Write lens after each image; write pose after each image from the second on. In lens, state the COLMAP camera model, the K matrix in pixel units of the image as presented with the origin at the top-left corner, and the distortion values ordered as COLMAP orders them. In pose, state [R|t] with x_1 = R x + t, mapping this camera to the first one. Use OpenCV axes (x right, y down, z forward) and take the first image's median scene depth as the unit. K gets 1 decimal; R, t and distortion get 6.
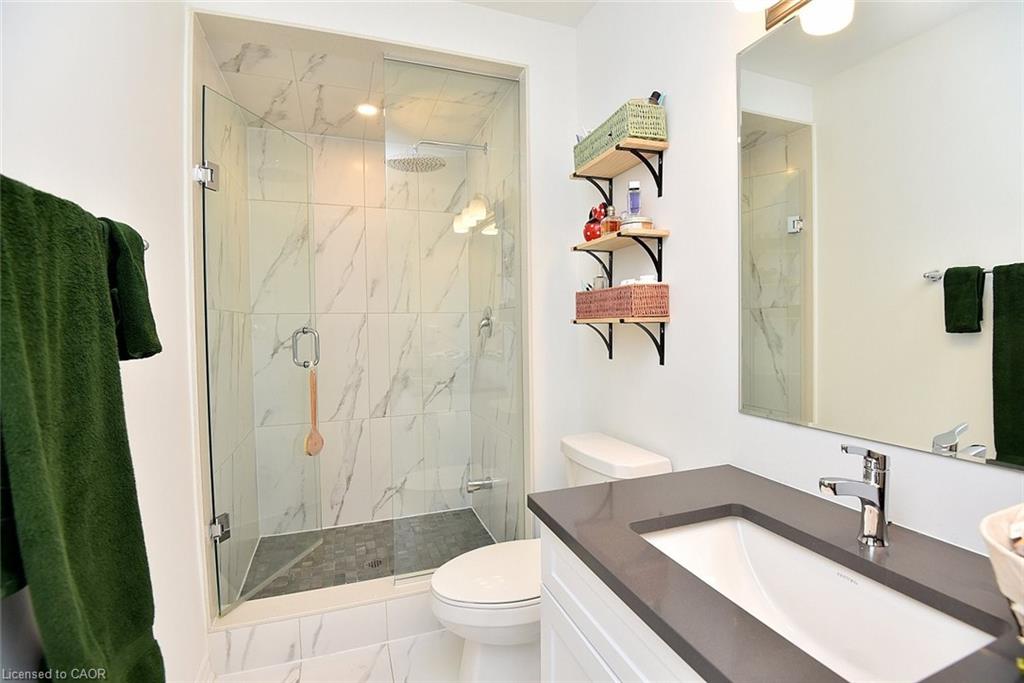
lens RADIAL K [[498.6, 0, 512.0], [0, 498.6, 341.5], [0, 0, 1]] dist [-0.003979, -0.037625]
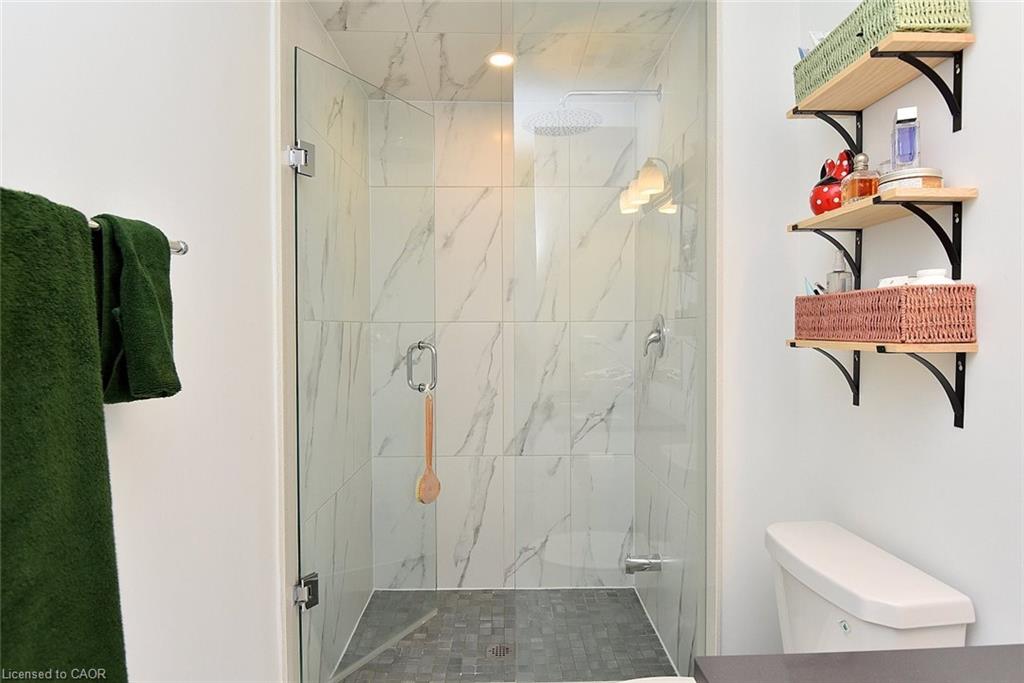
lens RADIAL K [[579.6, 0, 511.5], [0, 579.6, 337.4], [0, 0, 1]] dist [0.013220, -0.039656]
pose [[0.945950, 0.014648, -0.323981, 0.023671], [-0.017508, 0.999829, -0.005917, -0.032005], [0.323839, 0.011269, 0.946045, 0.165842]]
